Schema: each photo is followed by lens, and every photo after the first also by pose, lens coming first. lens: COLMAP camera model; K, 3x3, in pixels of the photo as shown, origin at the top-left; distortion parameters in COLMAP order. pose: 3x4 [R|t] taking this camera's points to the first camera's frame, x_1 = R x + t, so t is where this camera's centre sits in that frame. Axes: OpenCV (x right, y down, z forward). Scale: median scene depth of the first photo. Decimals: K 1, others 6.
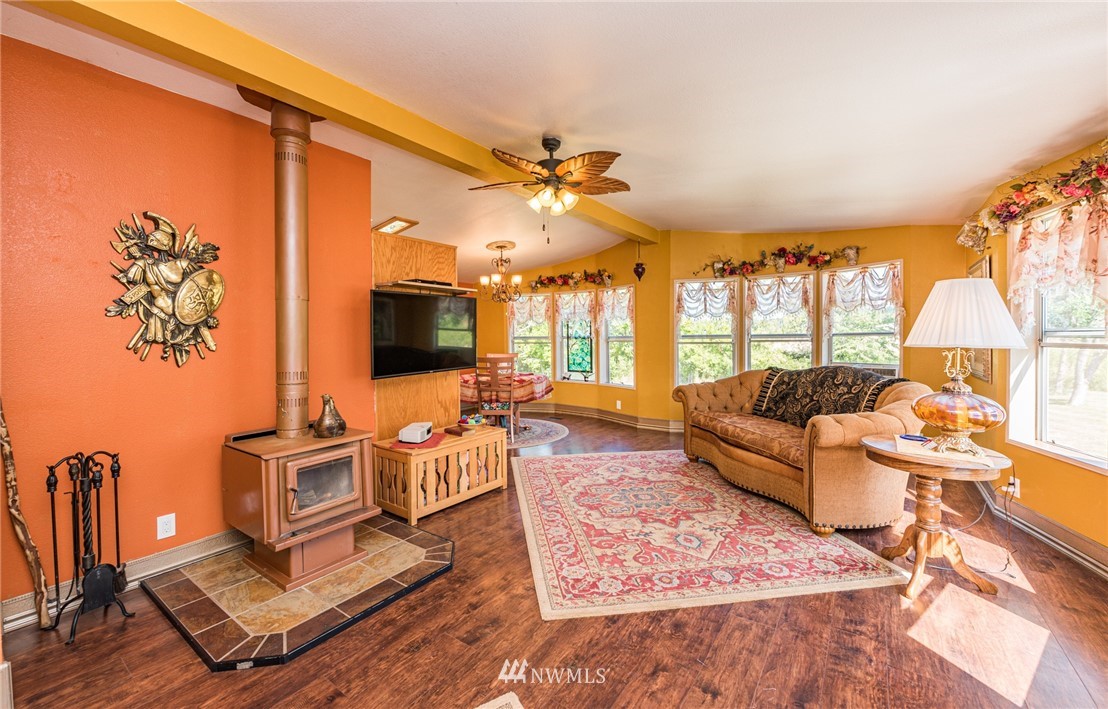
lens RADIAL K [[441.4, 0, 550.8], [0, 441.4, 340.7], [0, 0, 1]] dist [-0.000619, -0.000173]
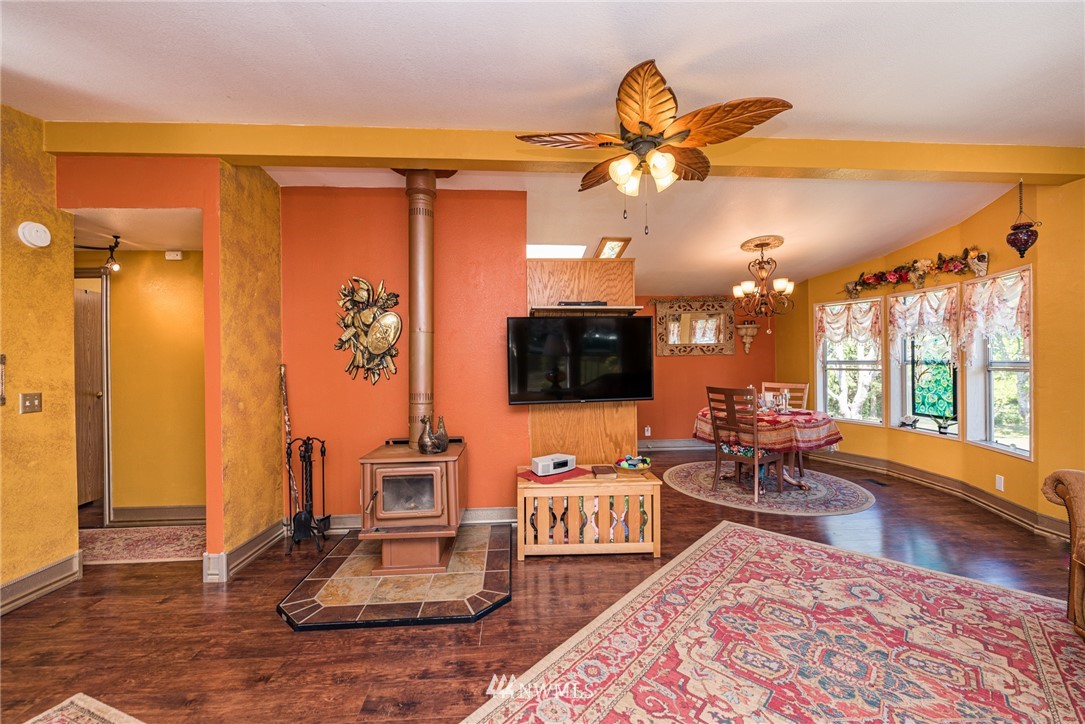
lens RADIAL K [[428.8, 0, 541.8], [0, 428.8, 363.4], [0, 0, 1]] dist [0.000534, -0.004835]
pose [[0.638431, 0.009136, -0.769625, 0.353704], [-0.006203, 0.999958, 0.006725, -0.013672], [0.769654, 0.000480, 0.638460, 0.360733]]
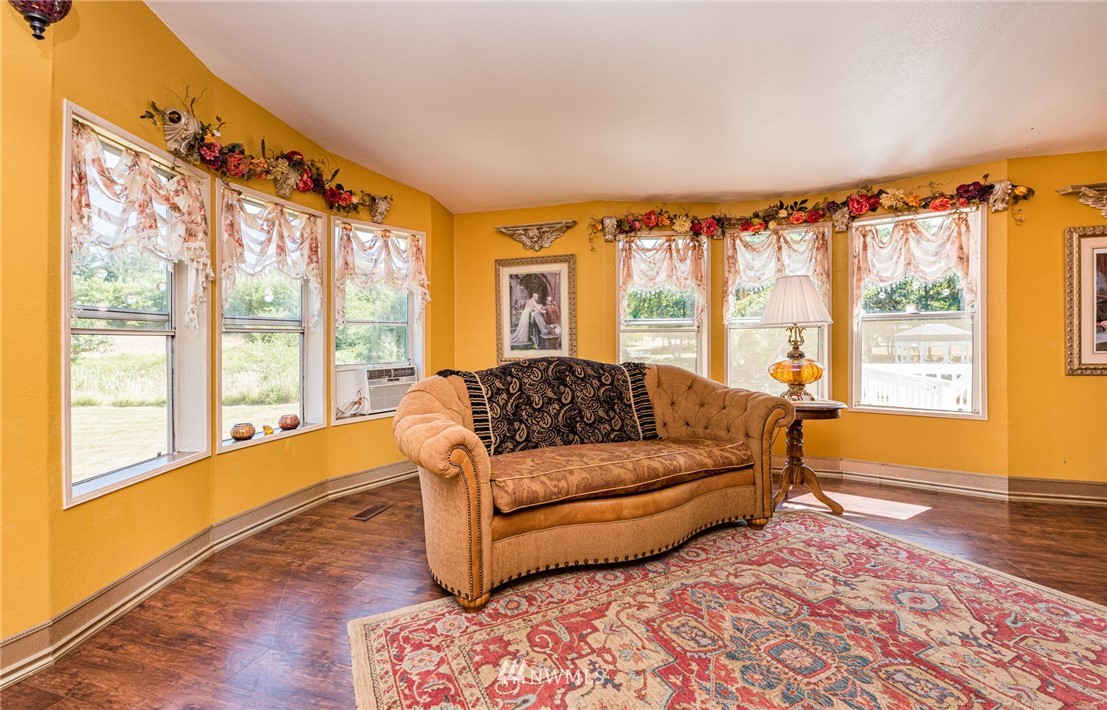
lens RADIAL K [[478.7, 0, 550.8], [0, 478.7, 336.6], [0, 0, 1]] dist [-0.009845, -0.000087]
pose [[-0.313472, 0.017220, 0.949441, -0.157068], [0.022441, 0.999691, -0.010722, 0.030937], [-0.949332, 0.017945, -0.313762, 1.299248]]
